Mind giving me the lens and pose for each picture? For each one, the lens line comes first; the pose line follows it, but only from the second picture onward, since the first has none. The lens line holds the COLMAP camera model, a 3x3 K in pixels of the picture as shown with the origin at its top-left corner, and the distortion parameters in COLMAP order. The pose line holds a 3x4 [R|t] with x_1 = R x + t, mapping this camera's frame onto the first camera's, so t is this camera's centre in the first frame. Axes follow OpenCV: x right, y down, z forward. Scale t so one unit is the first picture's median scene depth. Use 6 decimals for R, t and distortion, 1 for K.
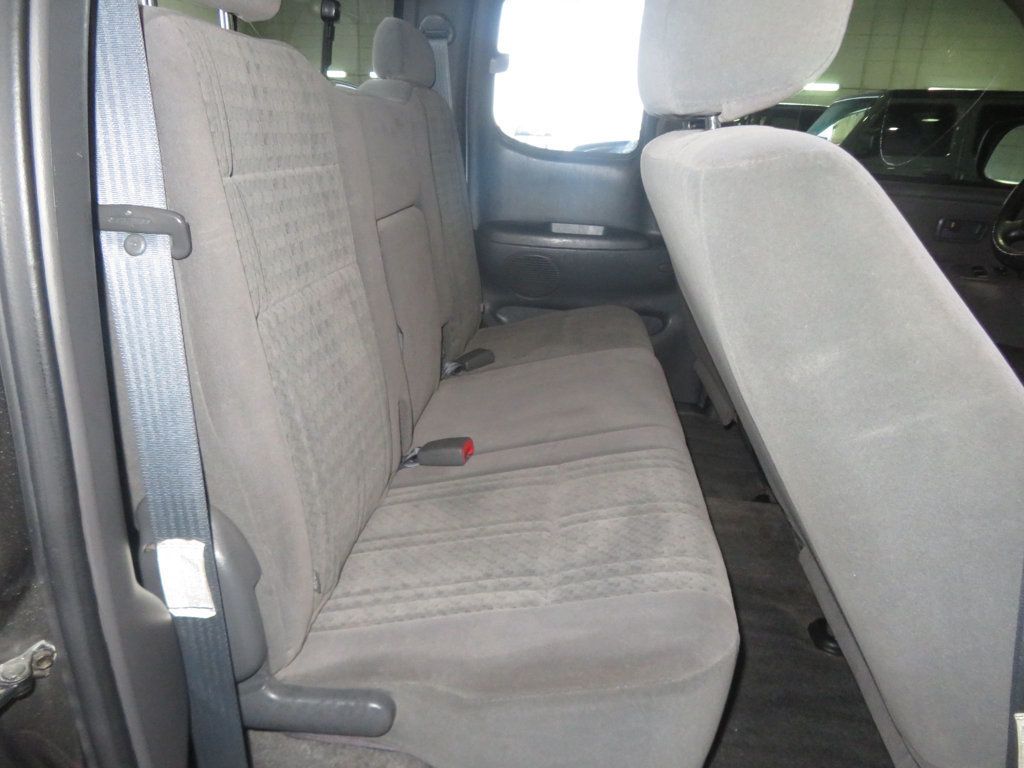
lens RADIAL K [[709.4, 0, 512.0], [0, 709.4, 384.0], [0, 0, 1]] dist [-0.010225, 0.001408]
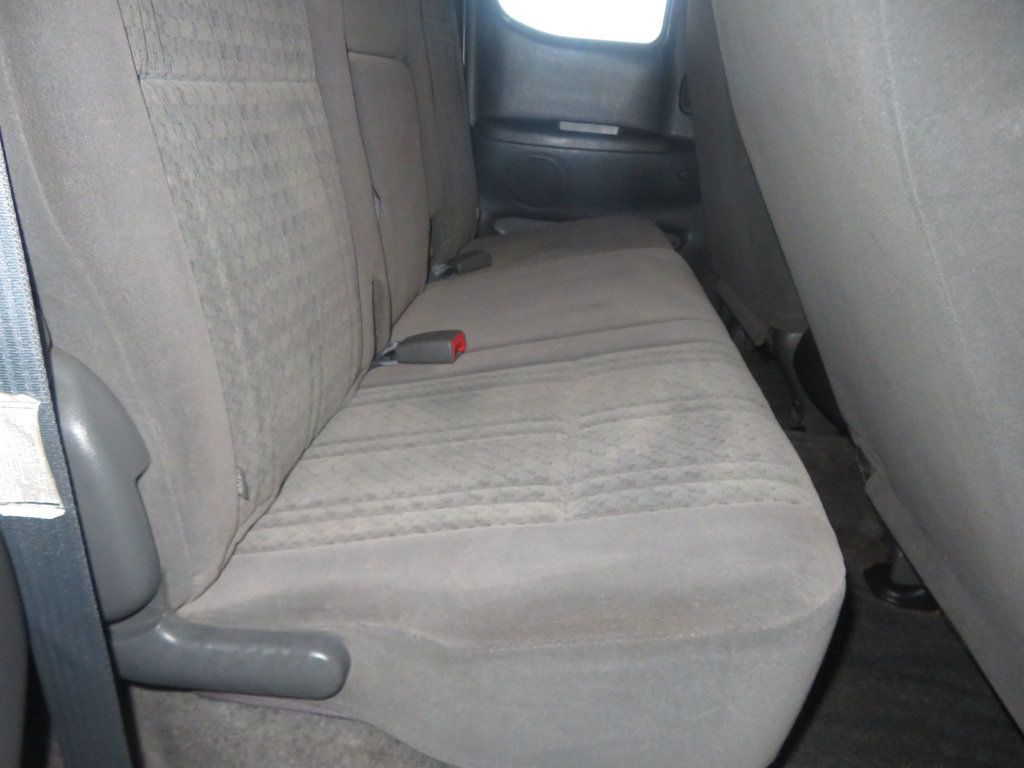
lens RADIAL K [[726.8, 0, 512.0], [0, 726.8, 384.0], [0, 0, 1]] dist [-0.002990, 0.000194]
pose [[0.999651, 0.023459, 0.012113, -0.016780], [-0.024208, 0.997529, 0.065946, 0.120112], [-0.010536, -0.066216, 0.997750, 0.266714]]
